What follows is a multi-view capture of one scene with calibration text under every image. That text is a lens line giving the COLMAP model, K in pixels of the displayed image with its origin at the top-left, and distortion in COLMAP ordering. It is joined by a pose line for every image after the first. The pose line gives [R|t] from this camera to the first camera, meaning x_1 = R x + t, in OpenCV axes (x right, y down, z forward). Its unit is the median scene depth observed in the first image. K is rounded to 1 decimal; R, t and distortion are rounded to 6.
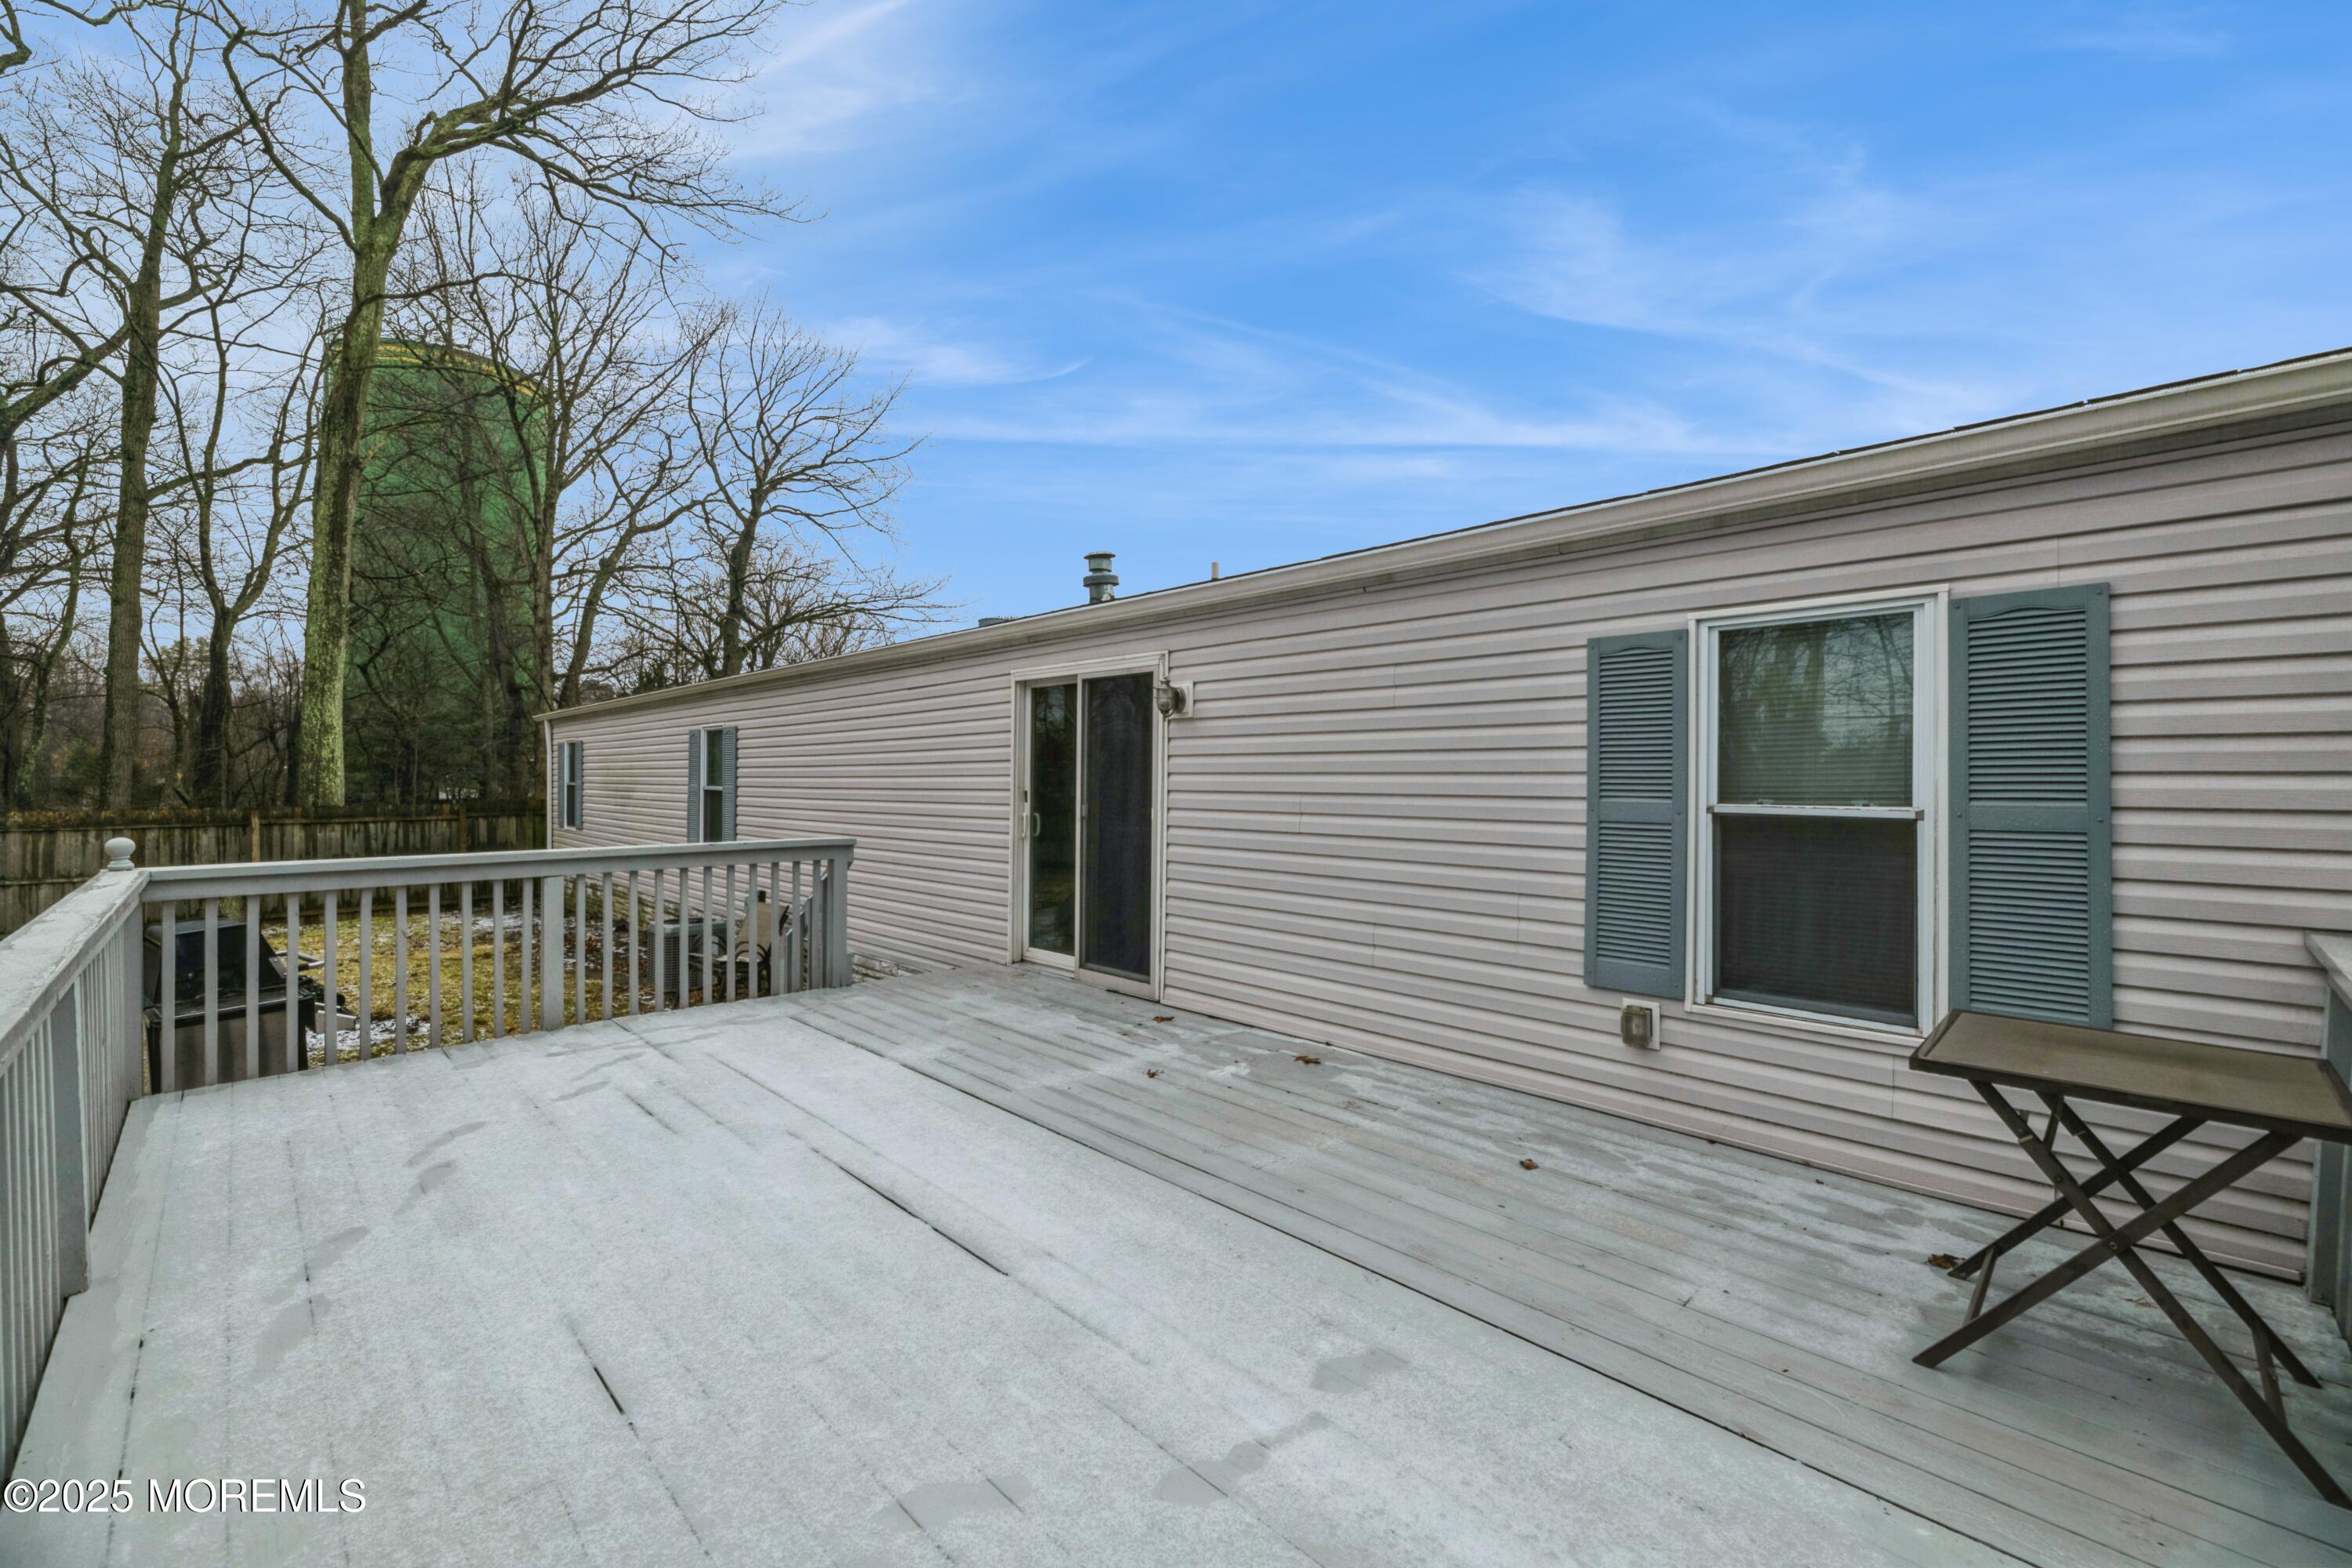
lens RADIAL K [[968.5, 0, 1188.2], [0, 968.5, 777.2], [0, 0, 1]] dist [-0.014265, 0.000976]
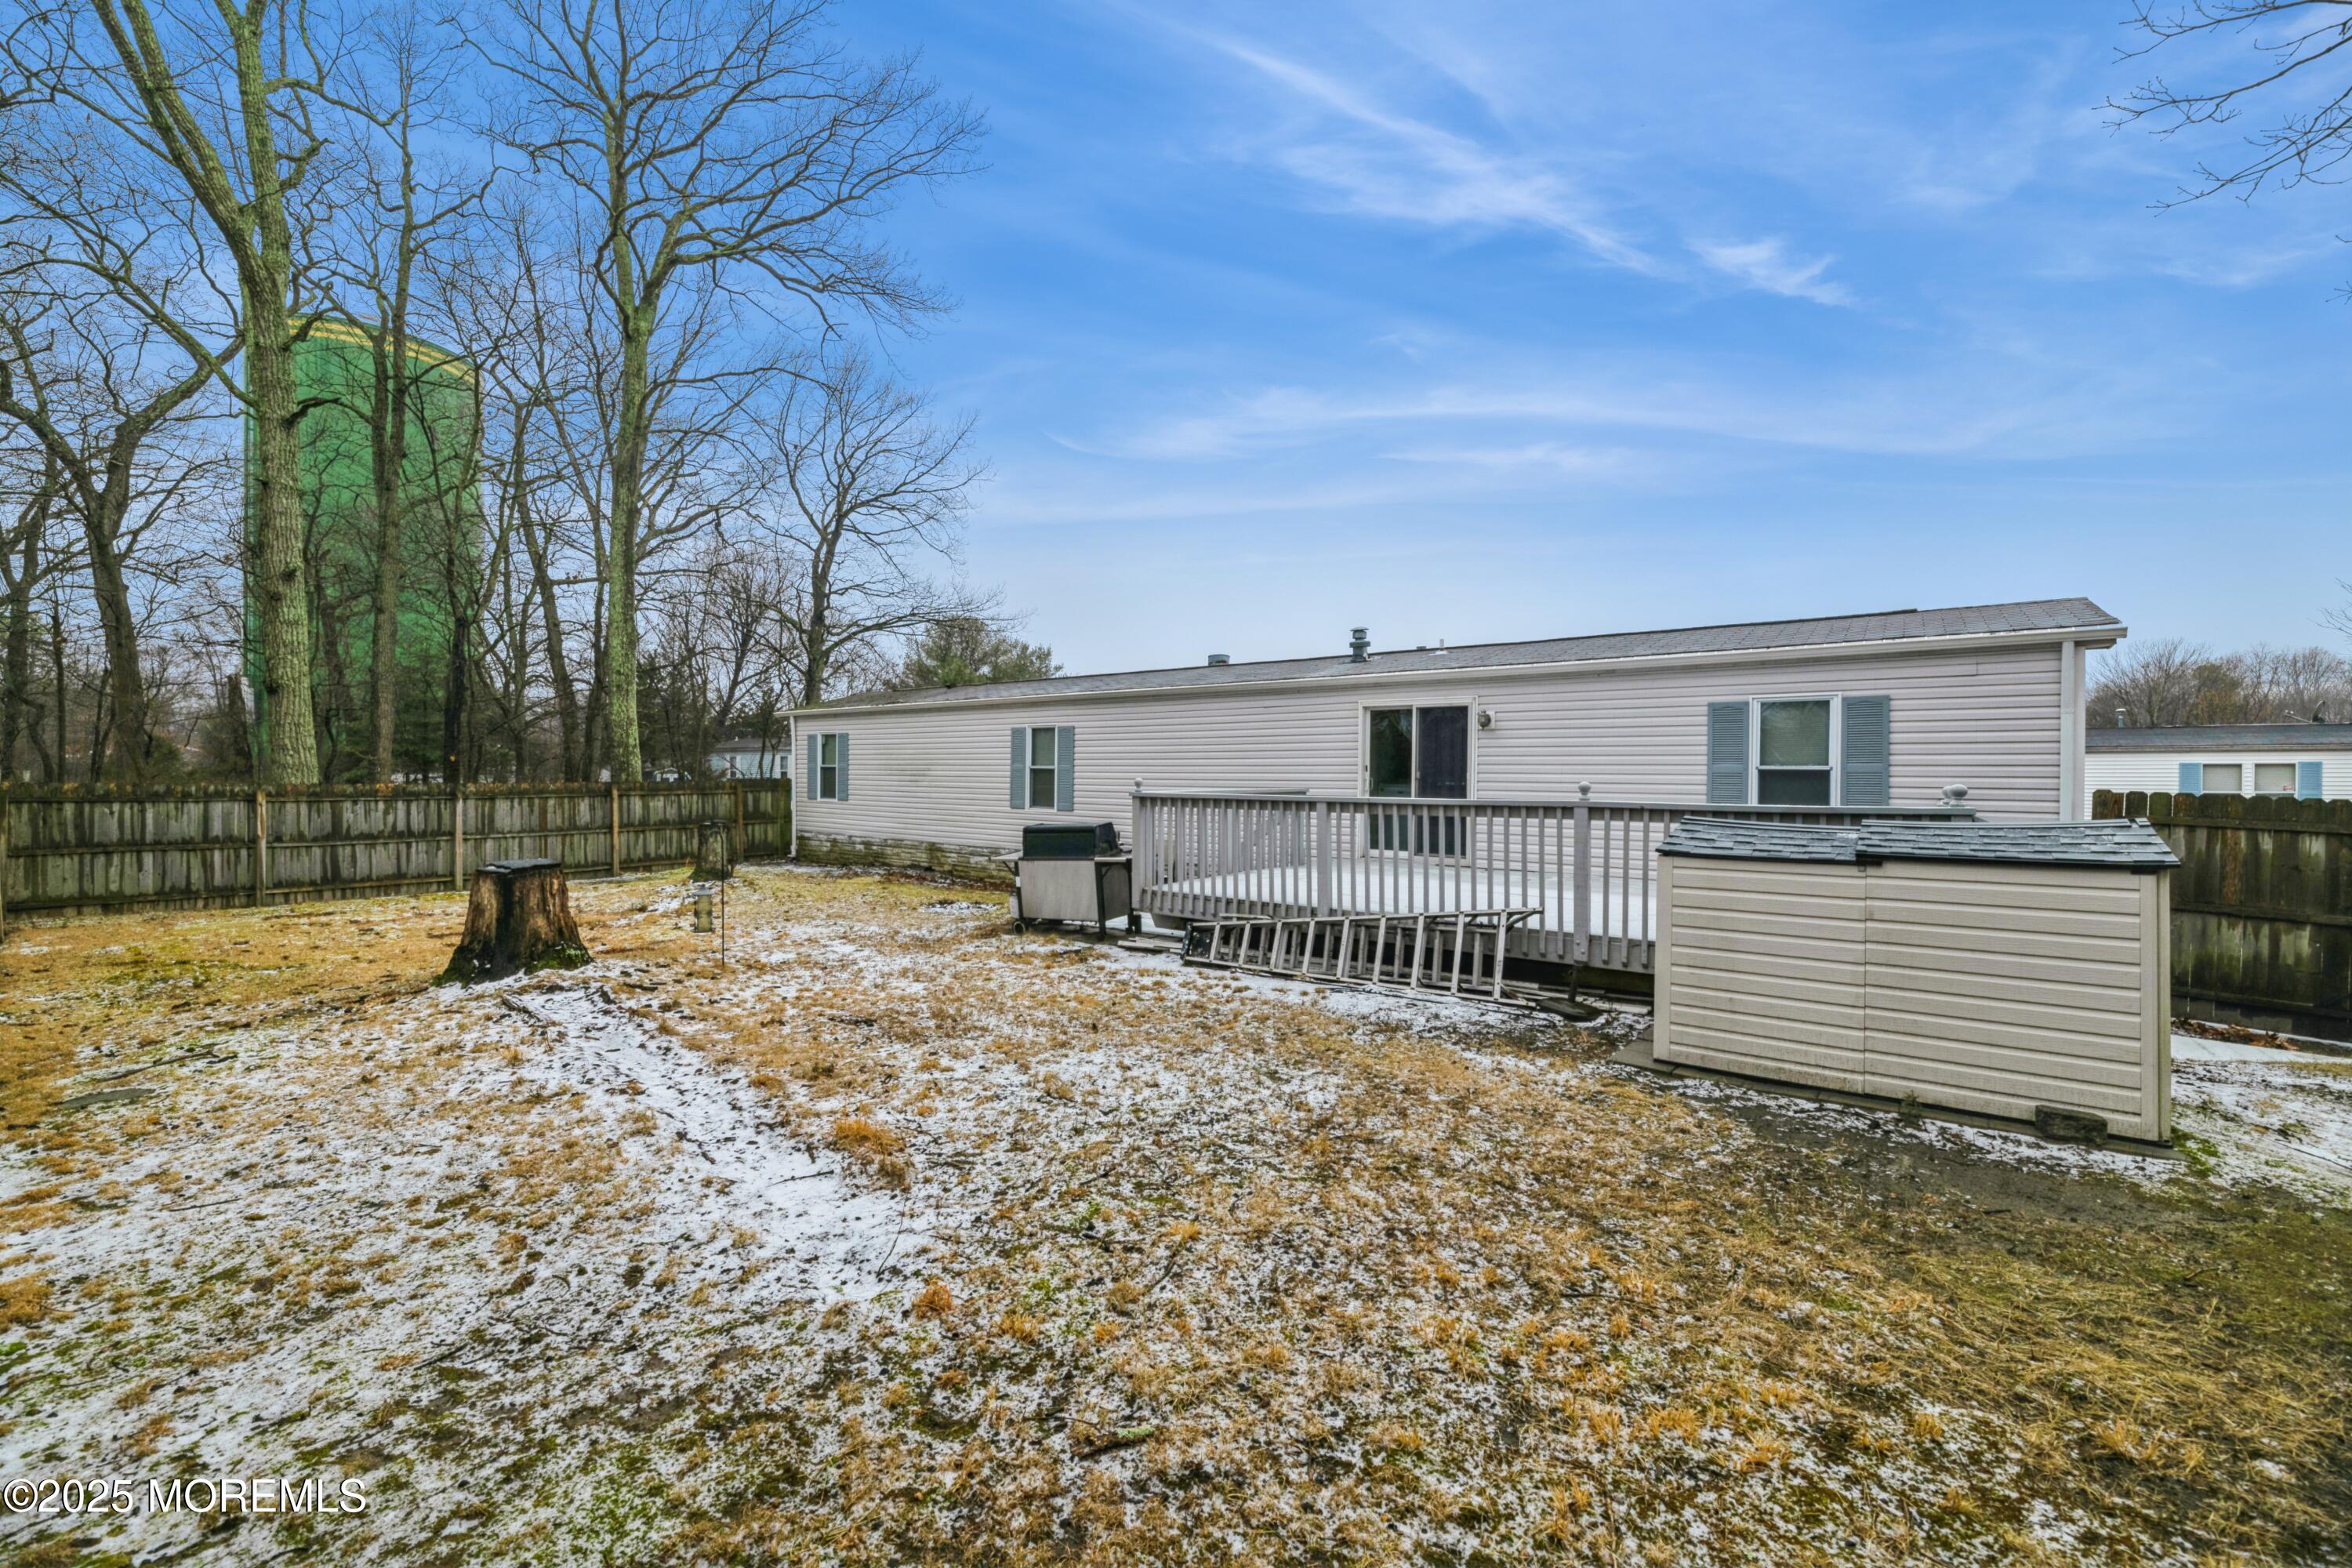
lens RADIAL K [[968.5, 0, 1173.4], [0, 968.5, 775.5], [0, 0, 1]] dist [-0.014265, 0.000976]
pose [[0.990856, 0.001519, 0.134914, -0.924187], [-0.002559, 0.999968, 0.007533, 0.024285], [-0.134898, -0.007809, 0.990829, -0.934384]]
